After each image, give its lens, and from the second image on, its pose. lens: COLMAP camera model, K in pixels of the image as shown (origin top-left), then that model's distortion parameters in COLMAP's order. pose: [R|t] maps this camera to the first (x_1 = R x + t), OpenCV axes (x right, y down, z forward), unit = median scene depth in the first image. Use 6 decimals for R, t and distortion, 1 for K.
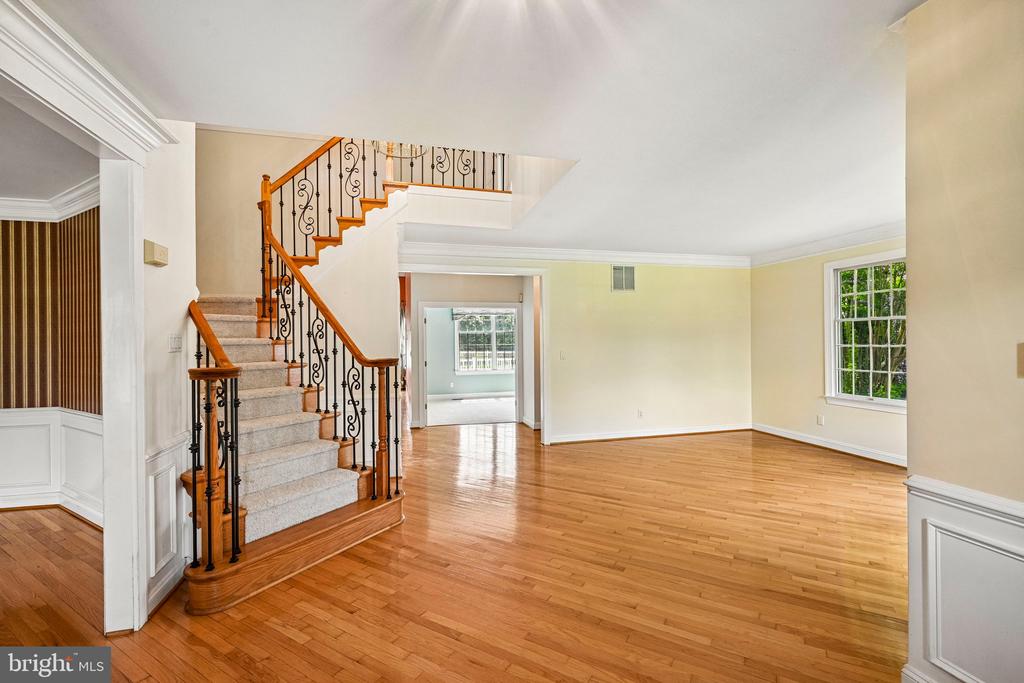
lens RADIAL K [[446.5, 0, 510.2], [0, 446.5, 341.4], [0, 0, 1]] dist [0.001572, 0.000016]
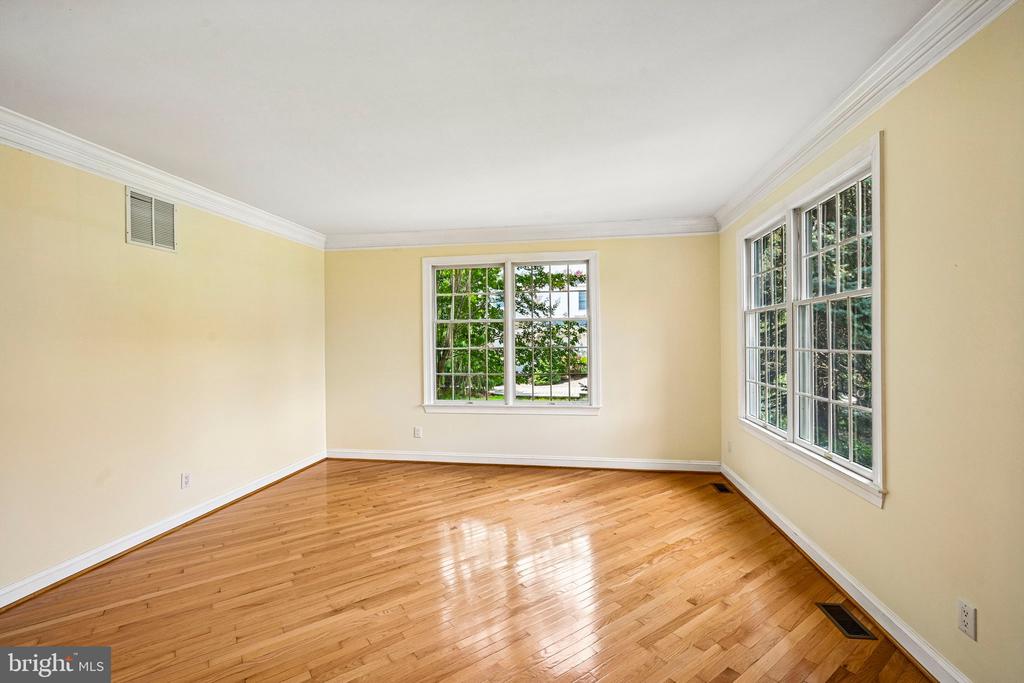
lens RADIAL K [[446.5, 0, 510.2], [0, 446.5, 340.6], [0, 0, 1]] dist [0.001572, 0.000016]
pose [[0.390586, 0.002388, 0.920564, -0.058821], [0.005588, 0.999972, -0.004965, -0.002290], [-0.920550, 0.007083, 0.390561, 0.480405]]
